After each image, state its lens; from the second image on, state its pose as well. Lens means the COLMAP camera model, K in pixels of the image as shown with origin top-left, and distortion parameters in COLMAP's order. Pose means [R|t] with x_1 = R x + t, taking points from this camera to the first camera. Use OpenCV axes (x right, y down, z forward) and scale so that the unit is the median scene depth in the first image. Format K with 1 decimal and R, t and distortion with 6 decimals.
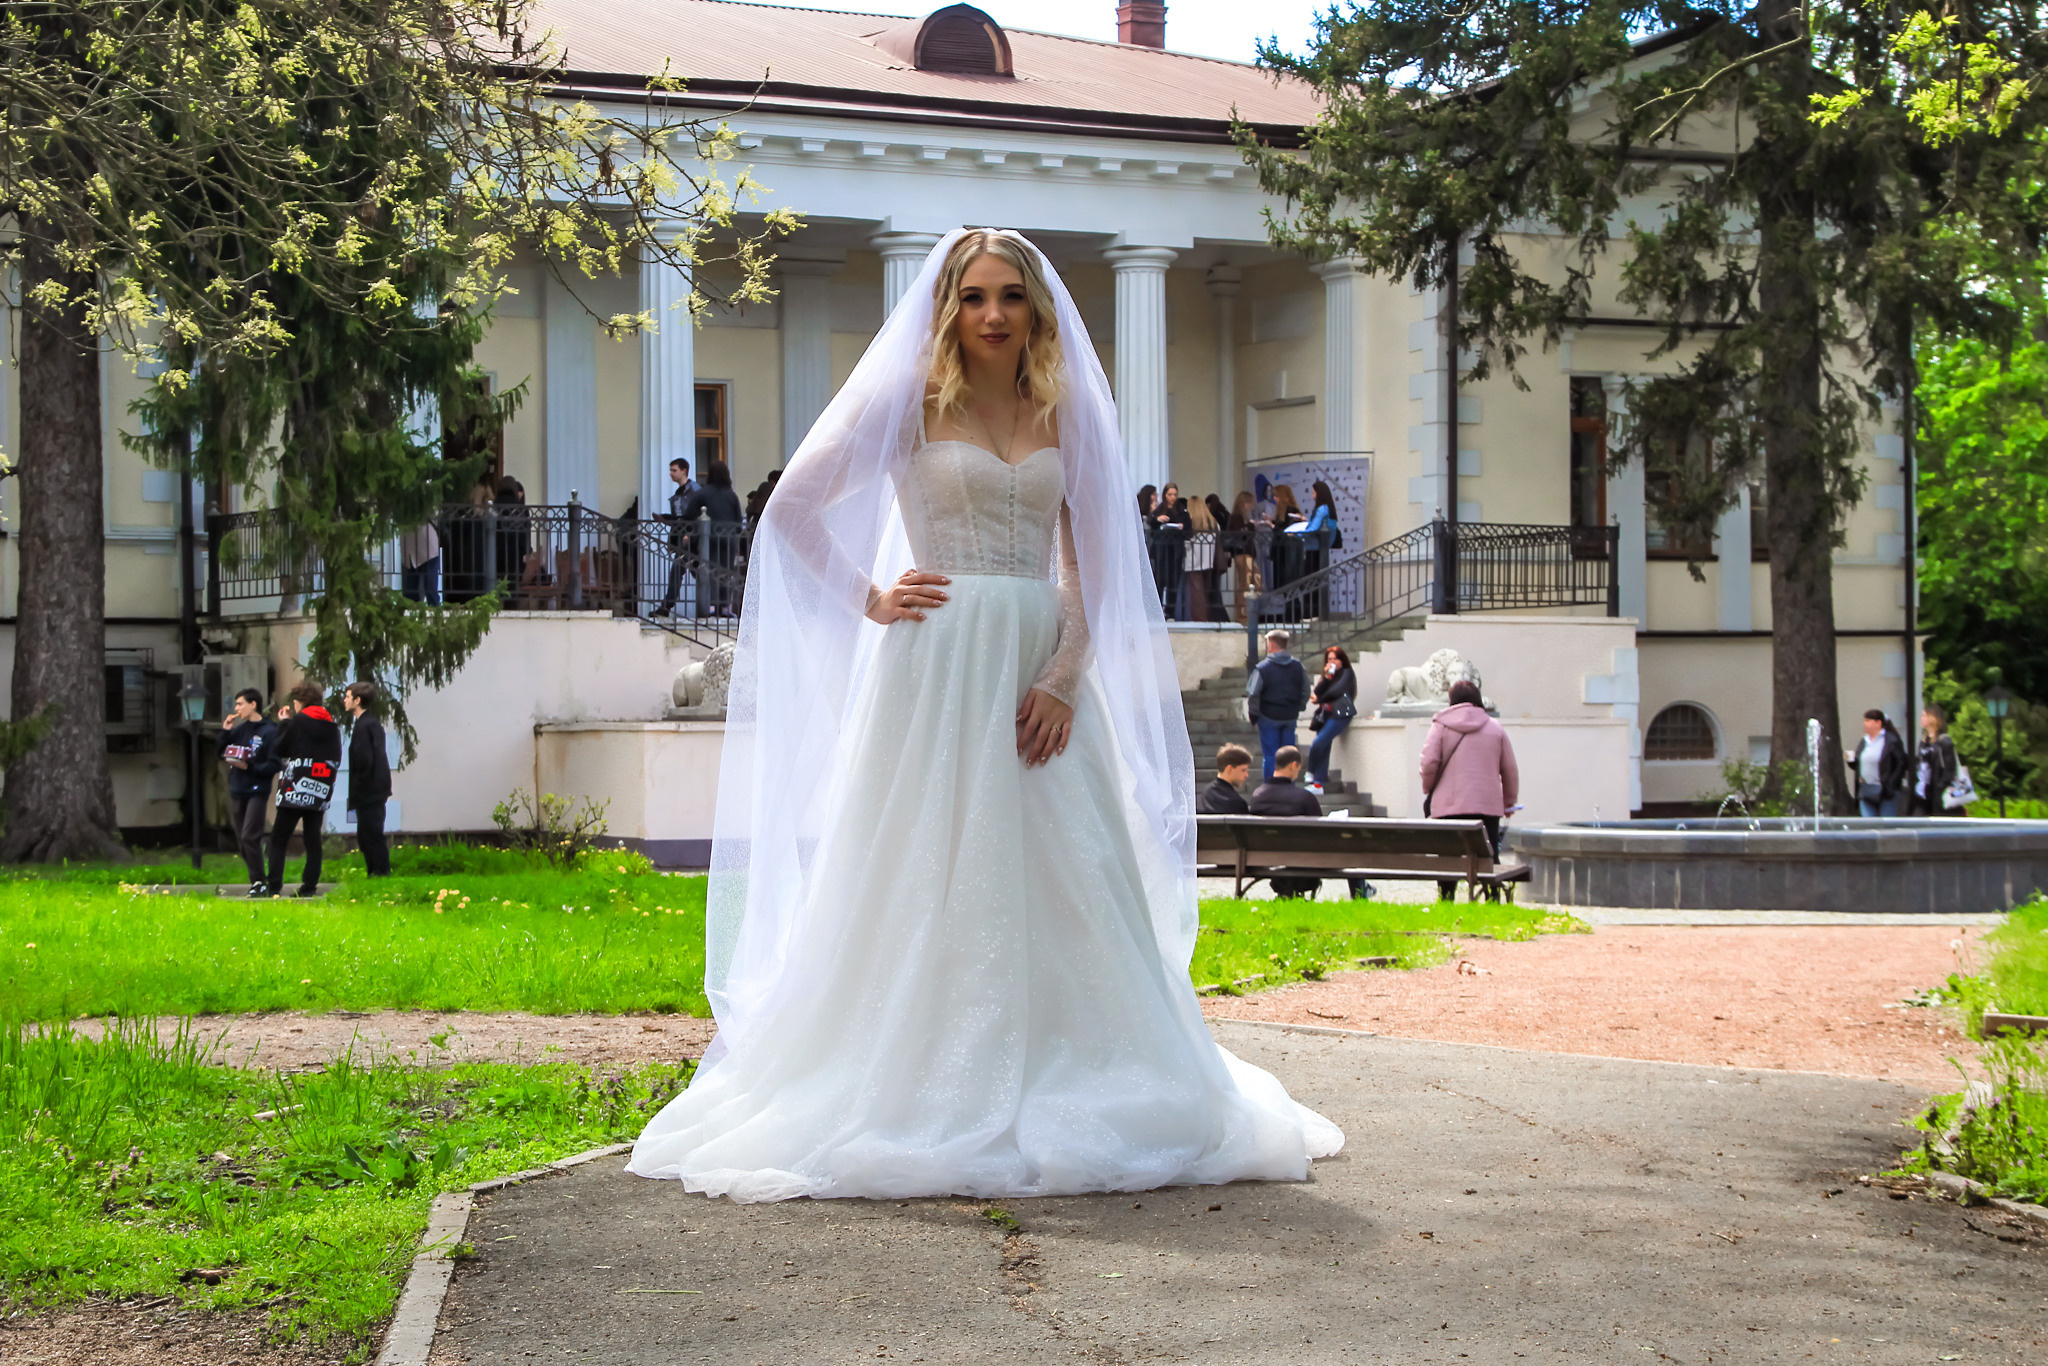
lens RADIAL K [[4380.4, 0, 1024.0], [0, 4380.4, 683.0], [0, 0, 1]] dist [0.377728, 0.060224]
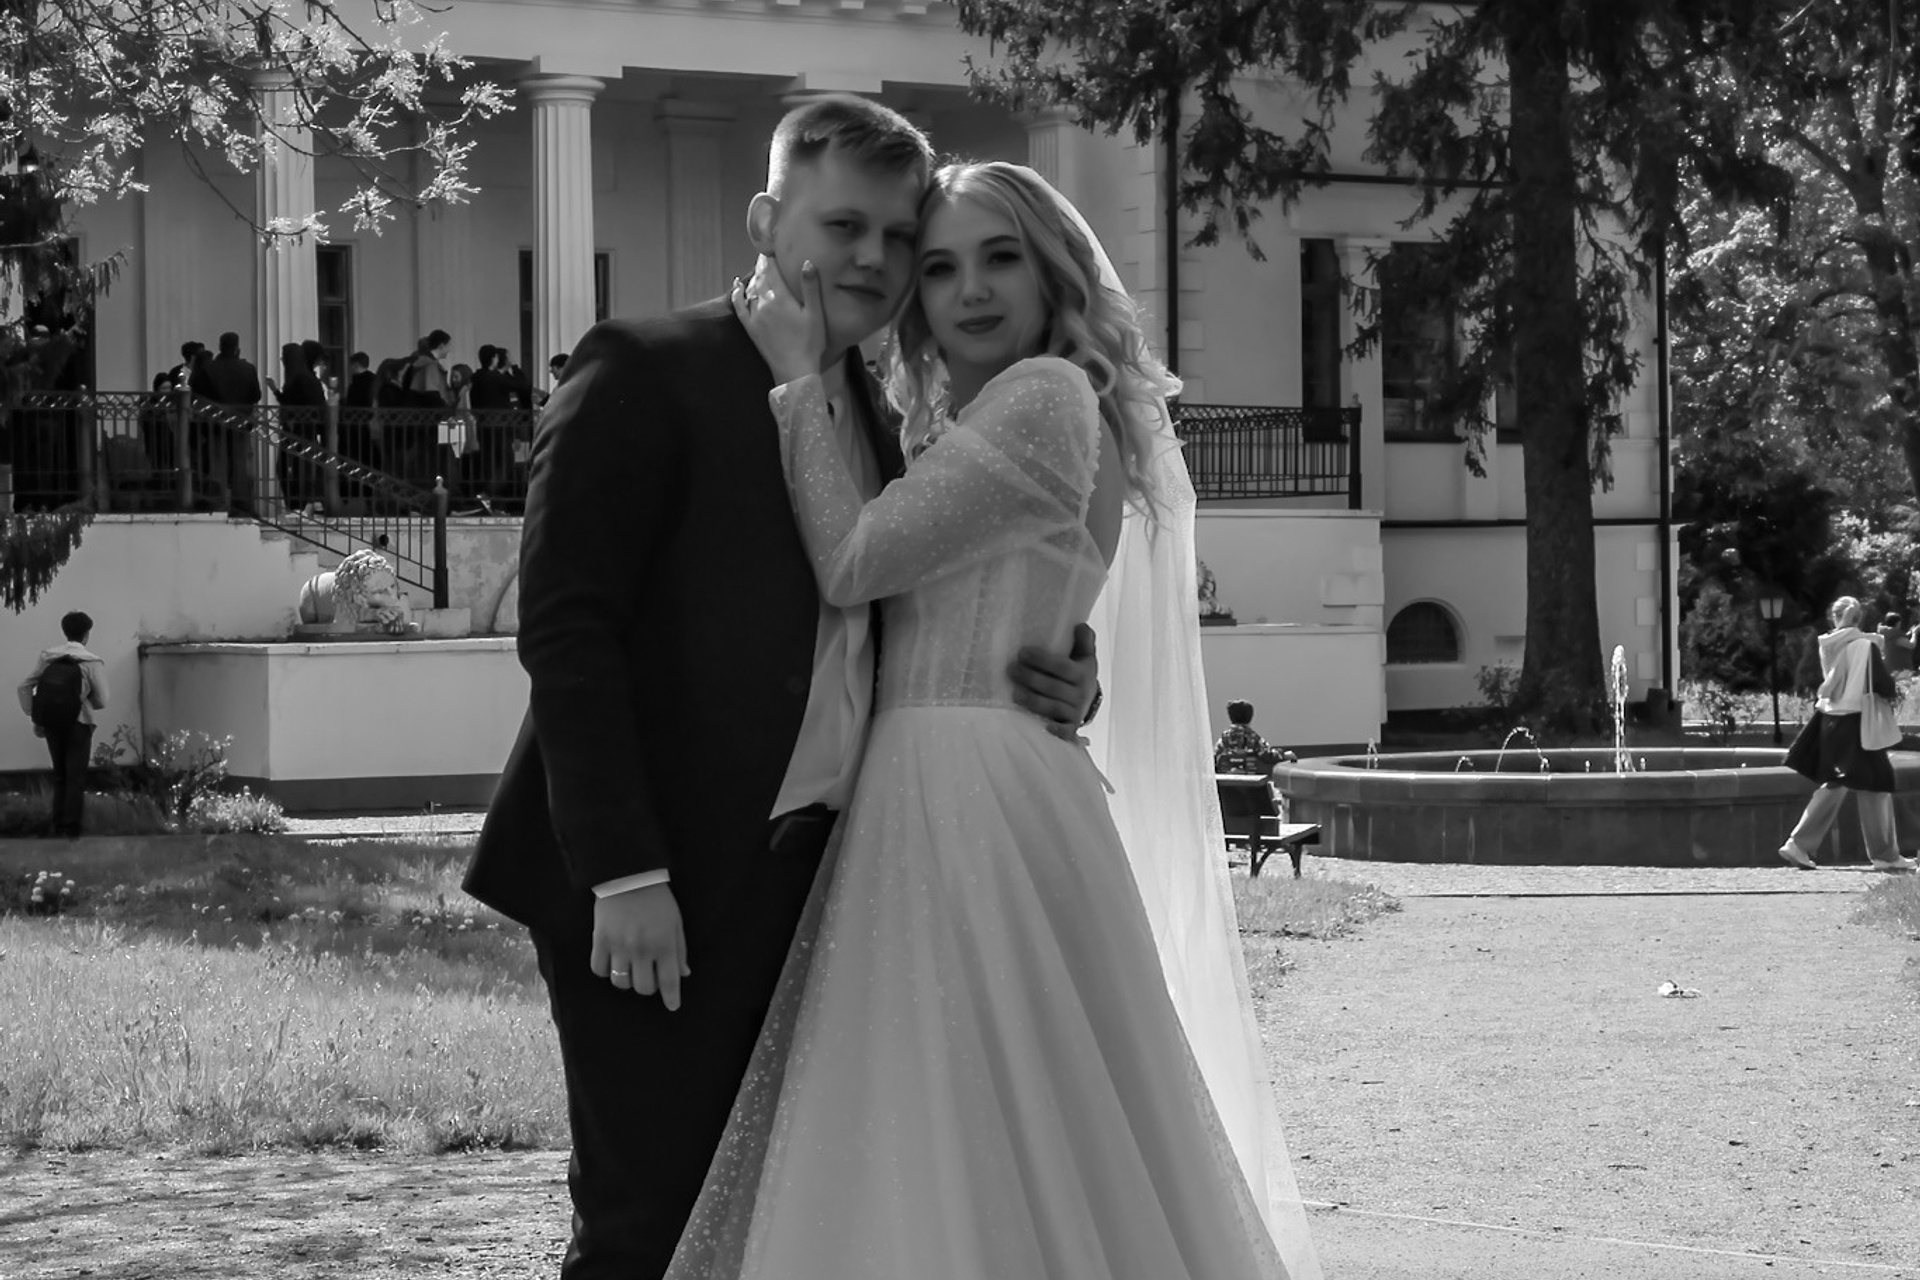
lens RADIAL K [[4396.2, 0, 965.8], [0, 4396.2, 568.3], [0, 0, 1]] dist [0.202734, -0.083210]
pose [[0.996481, -0.007606, 0.083472, -0.020912], [0.006063, 0.999806, 0.018719, -0.020501], [-0.083598, -0.018147, 0.996334, 0.114304]]
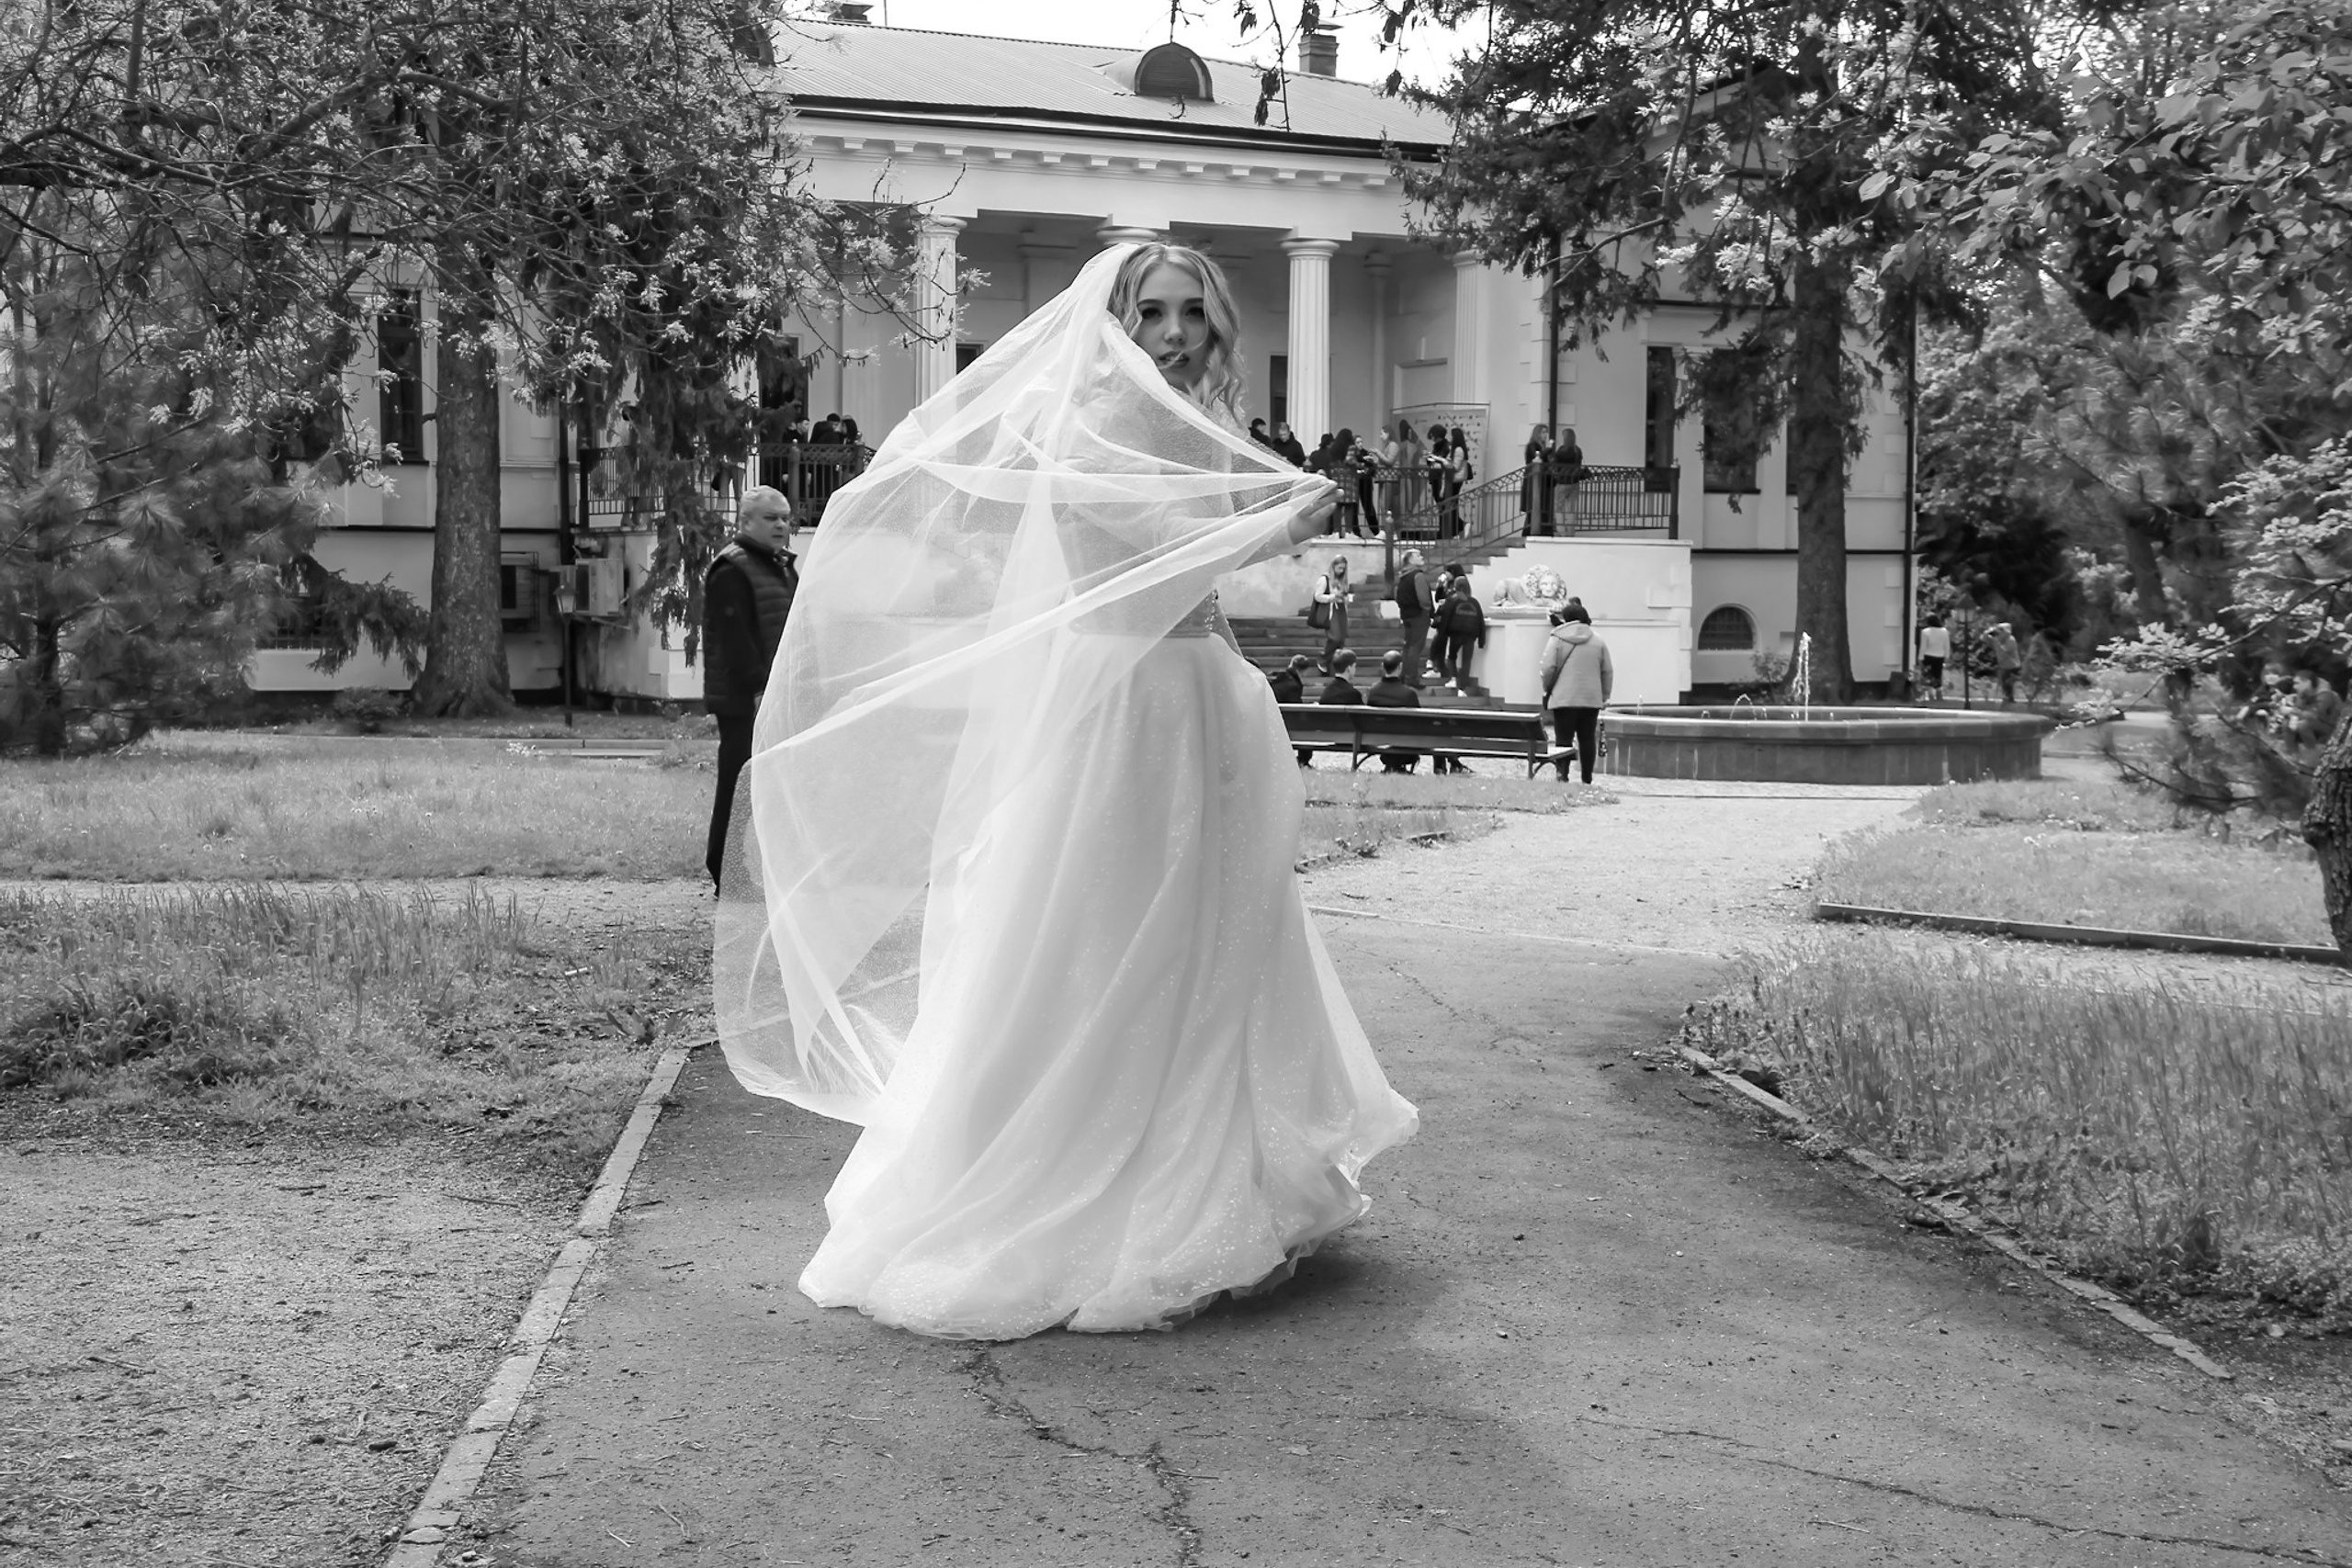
lens RADIAL K [[3630.9, 0, 1176.0], [0, 3630.9, 784.0], [0, 0, 1]] dist [0.141222, 0.083730]
pose [[0.999460, 0.014408, -0.029543, 0.022315], [-0.012225, 0.997274, 0.072771, -0.019585], [0.030511, -0.072371, 0.996911, -0.060750]]
